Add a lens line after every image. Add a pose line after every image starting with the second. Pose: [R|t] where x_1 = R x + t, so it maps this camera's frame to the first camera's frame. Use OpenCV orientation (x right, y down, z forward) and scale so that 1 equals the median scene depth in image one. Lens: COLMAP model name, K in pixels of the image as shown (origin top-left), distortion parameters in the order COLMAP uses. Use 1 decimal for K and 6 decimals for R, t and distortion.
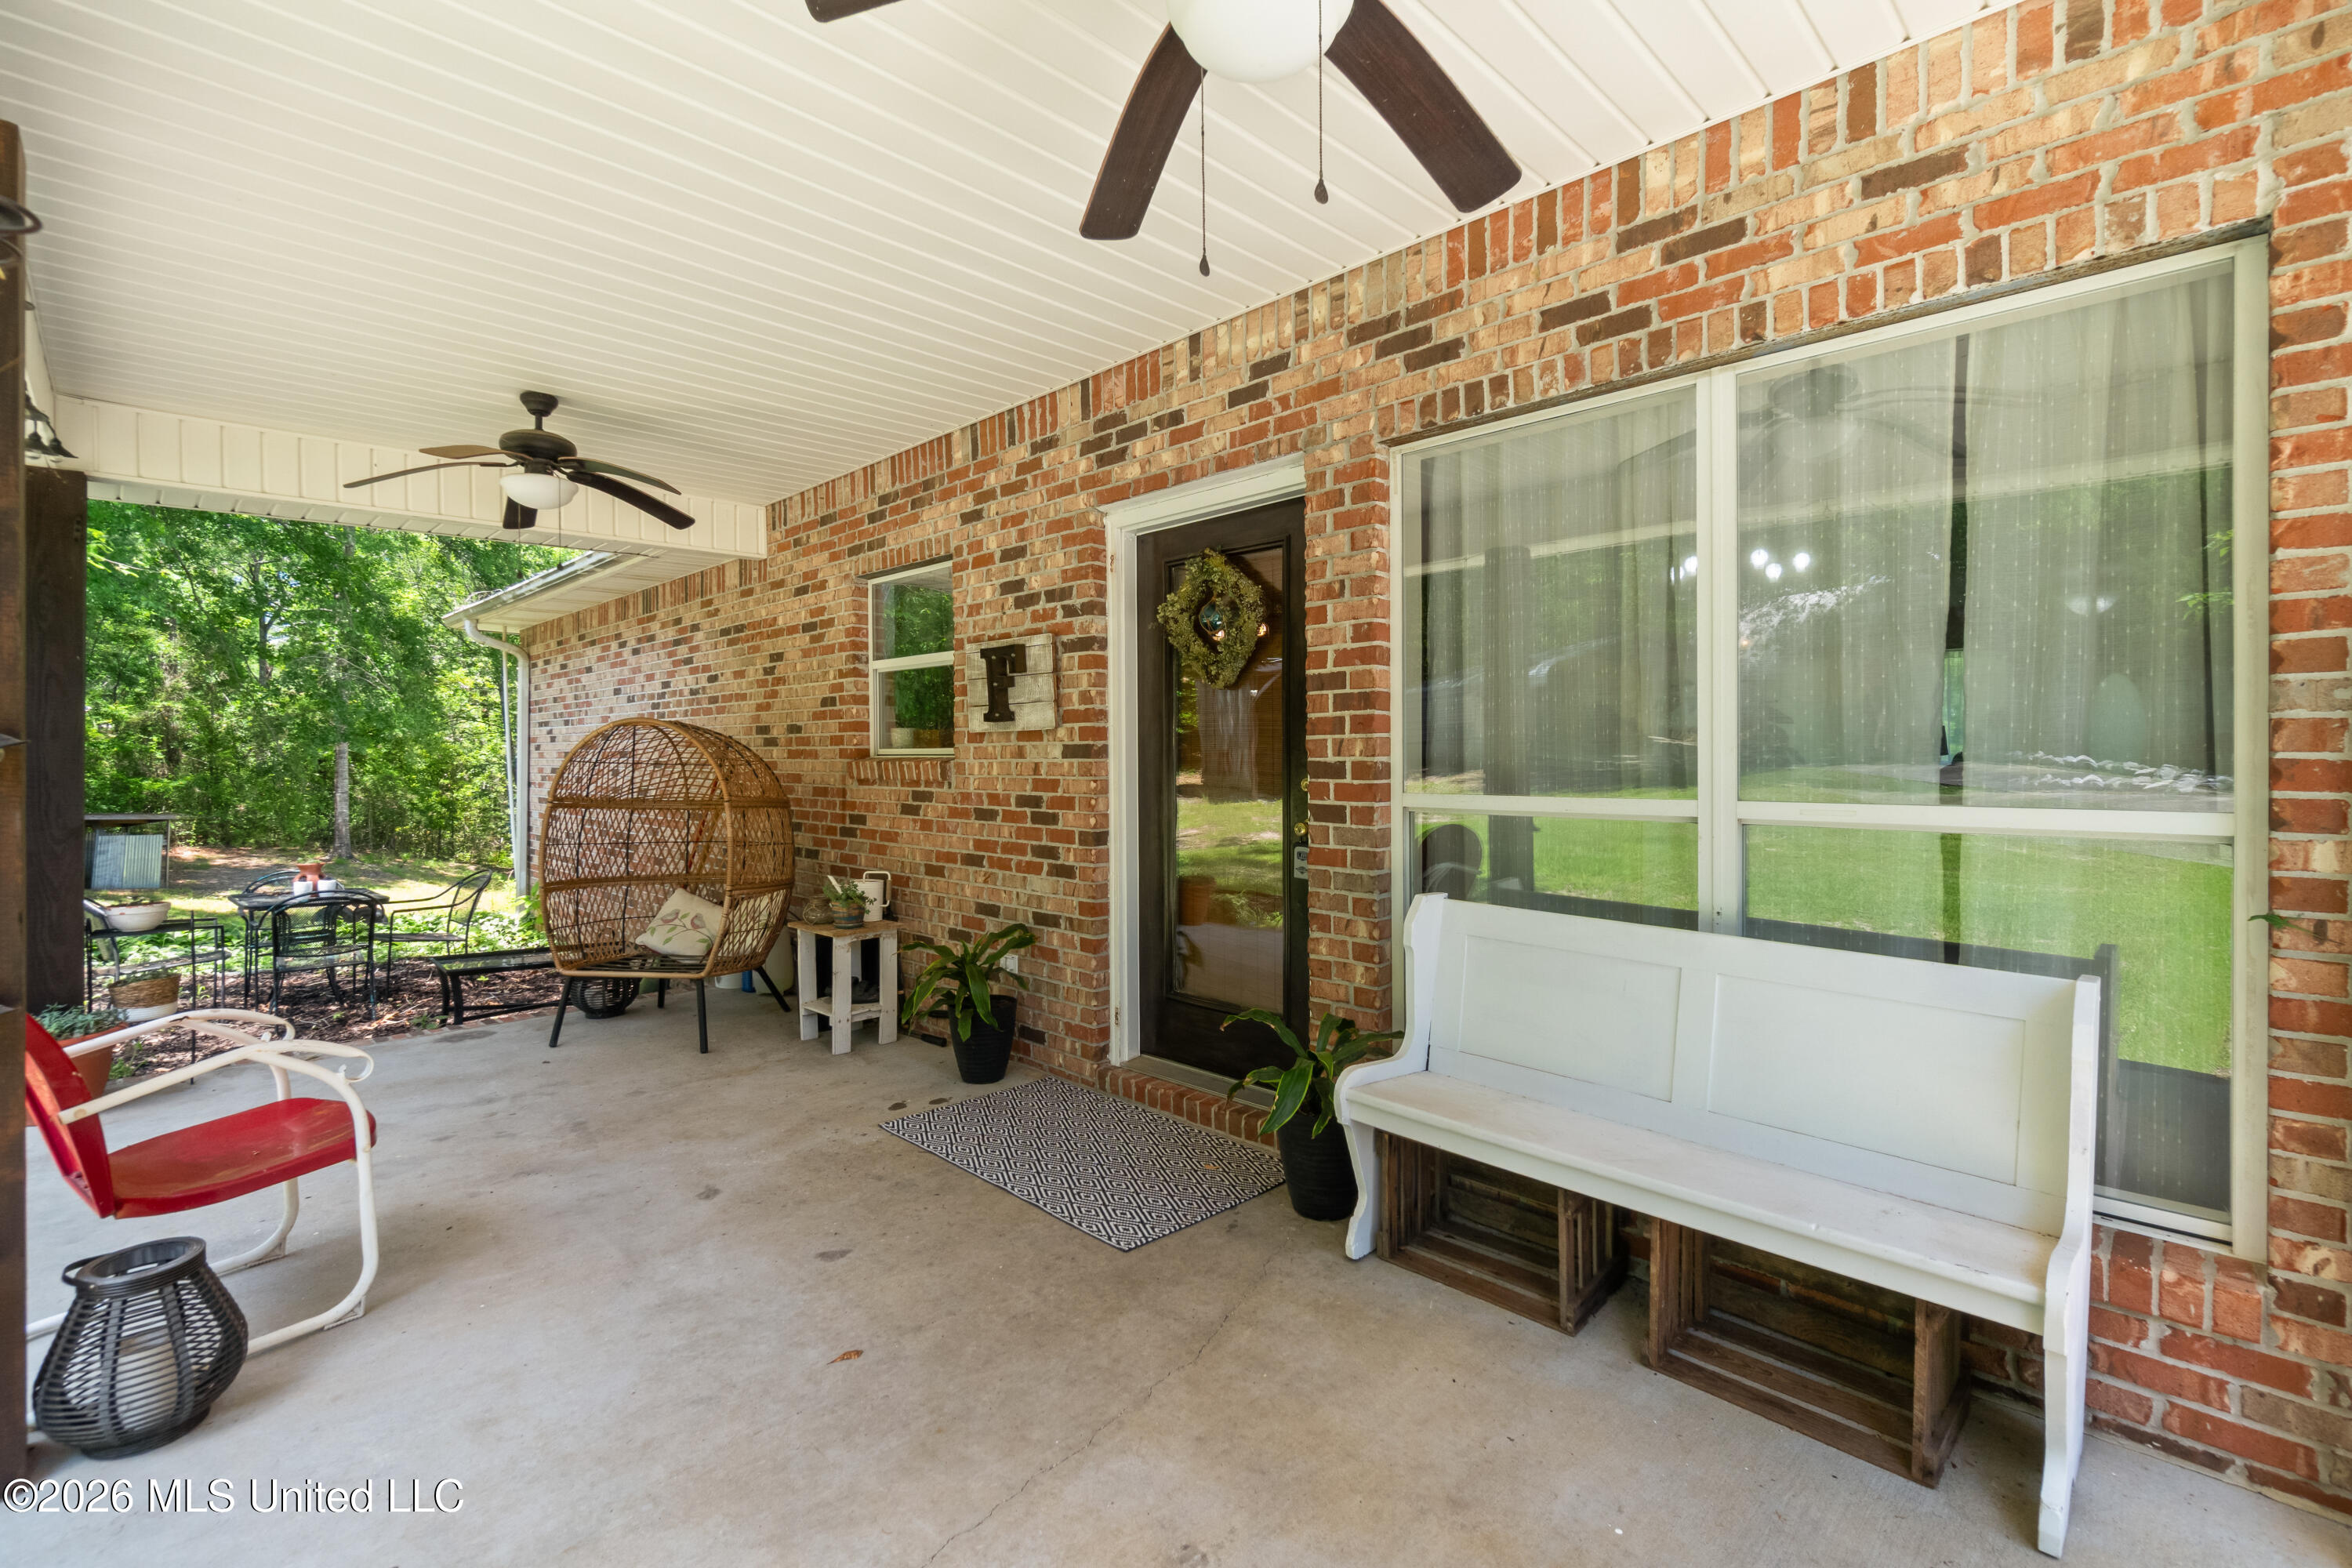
lens RADIAL K [[1047.7, 0, 1169.0], [0, 1047.7, 757.8], [0, 0, 1]] dist [-0.001133, 0.000267]
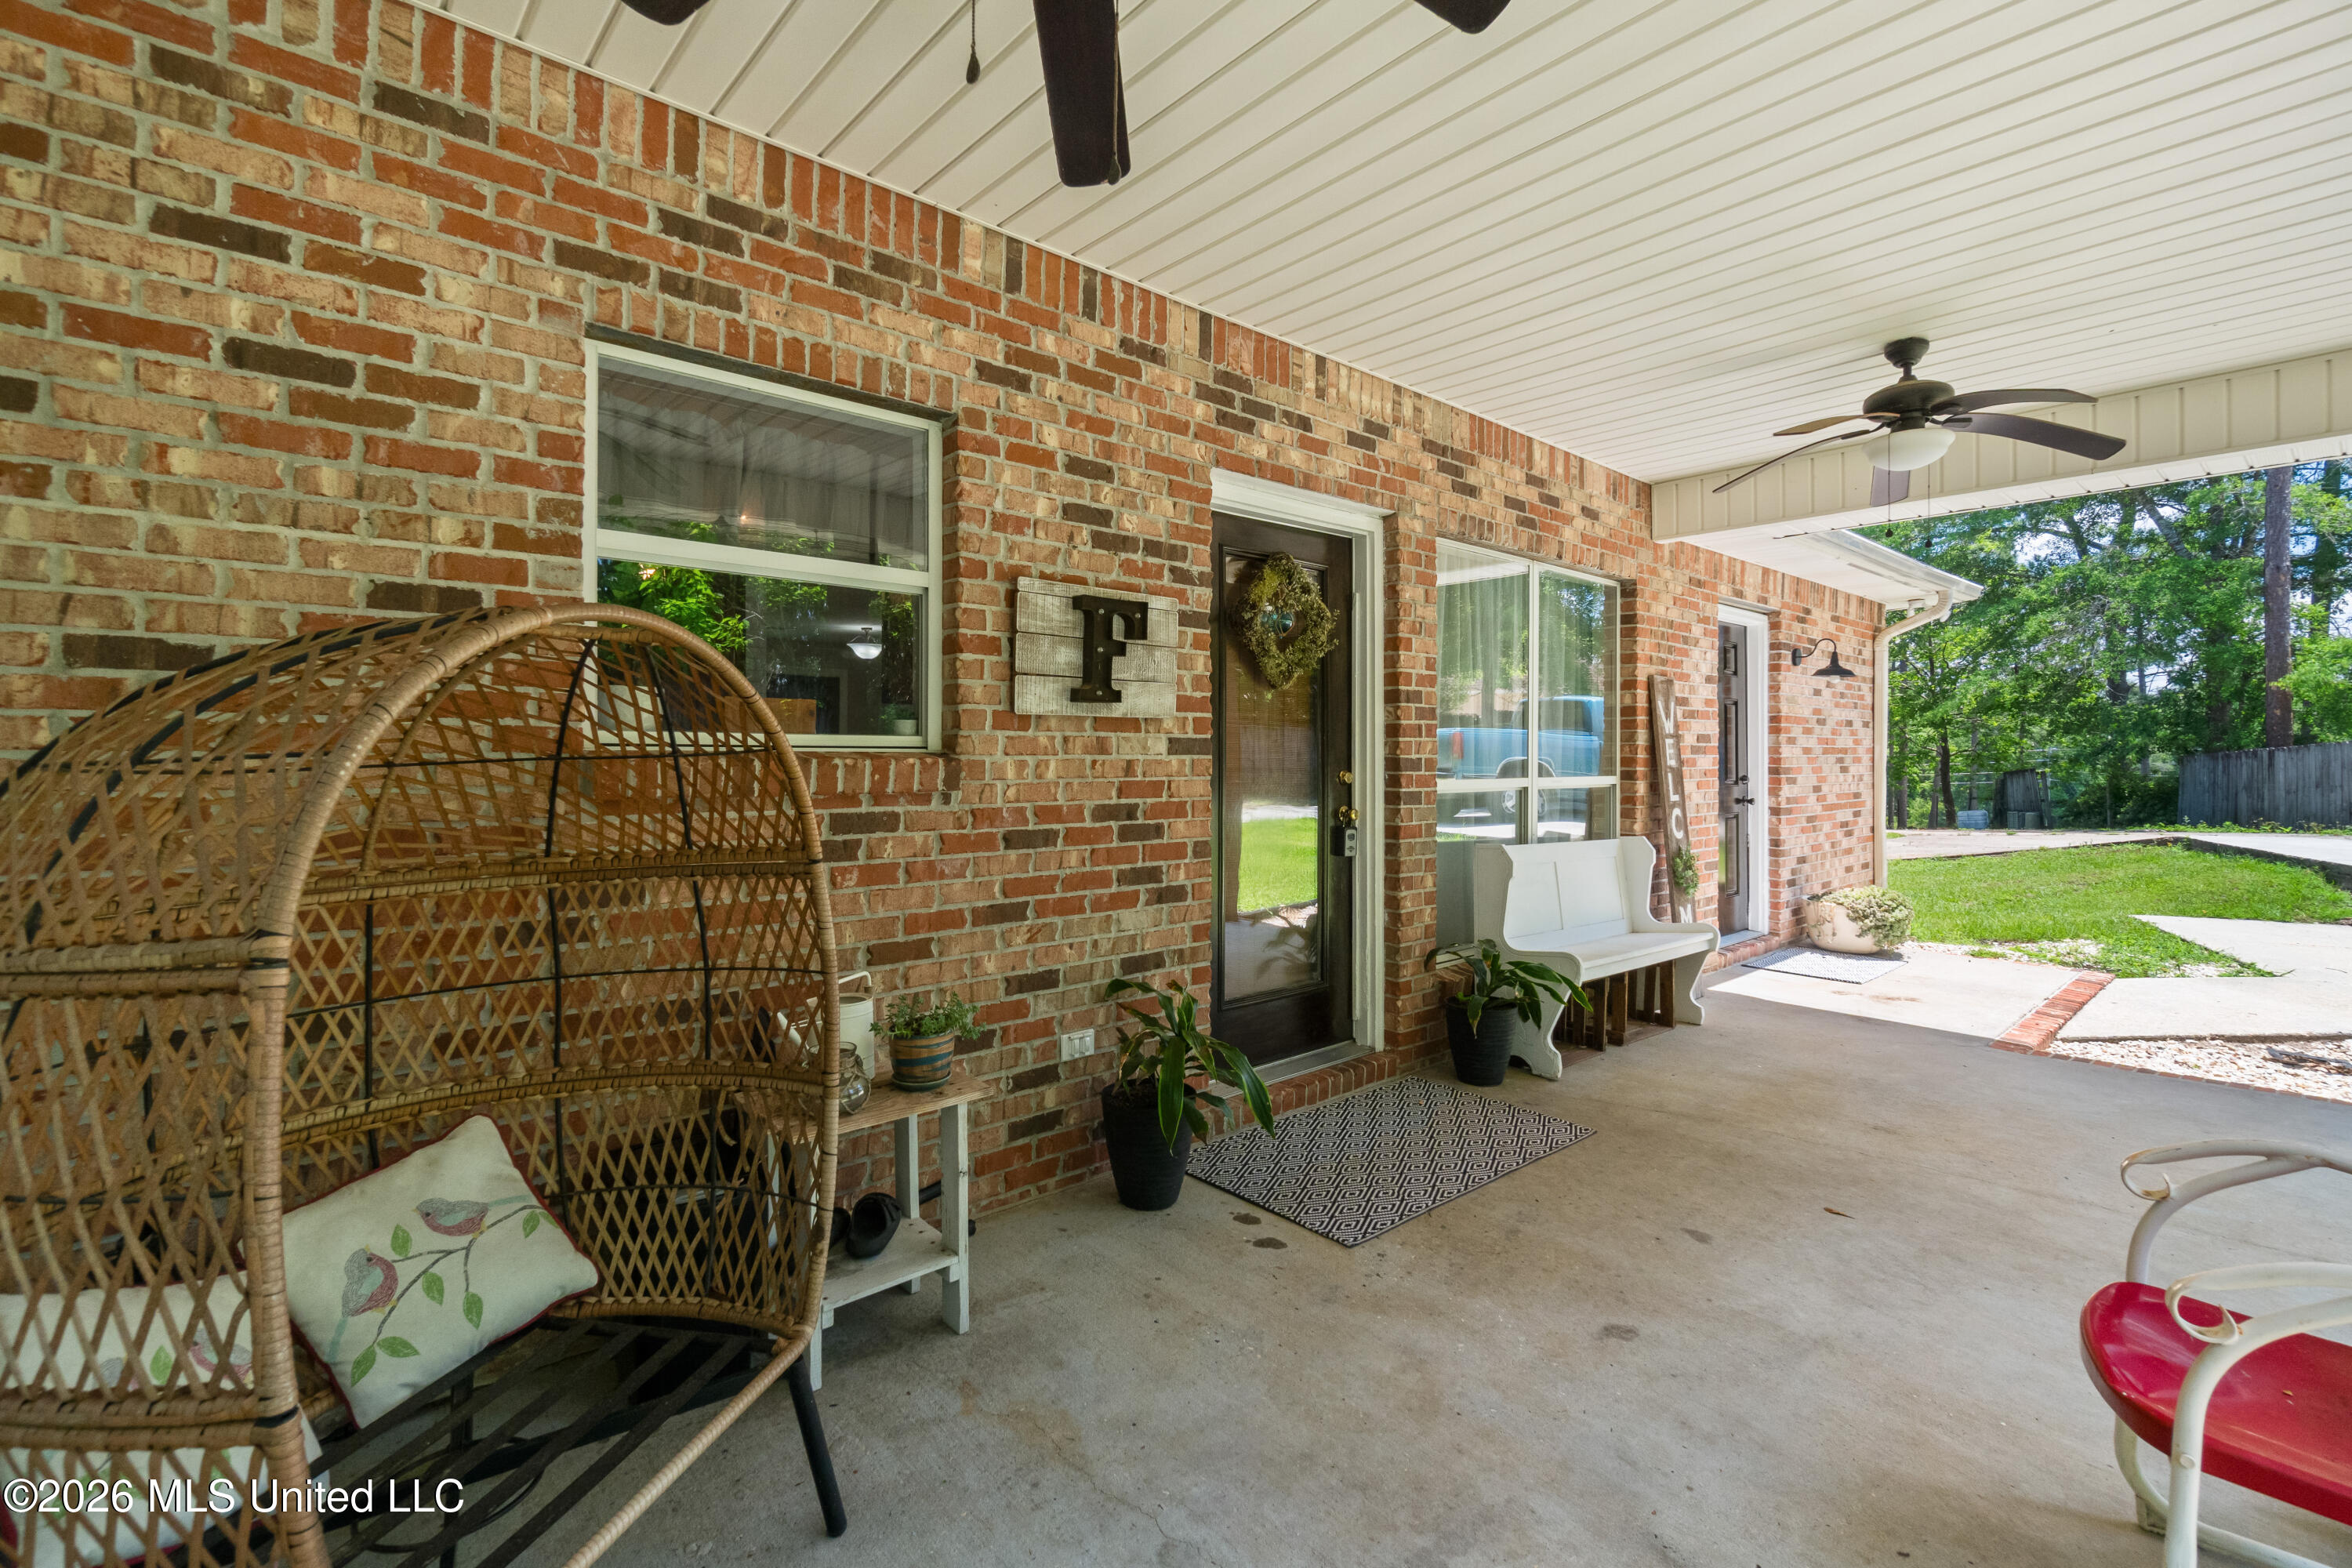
lens RADIAL K [[1041.1, 0, 1151.8], [0, 1041.1, 758.6], [0, 0, 1]] dist [-0.000325, 0.000675]
pose [[0.067467, 0.009420, 0.997677, -0.893670], [0.006940, 0.999927, -0.009911, 0.011301], [-0.997697, 0.007592, 0.067396, 0.950761]]
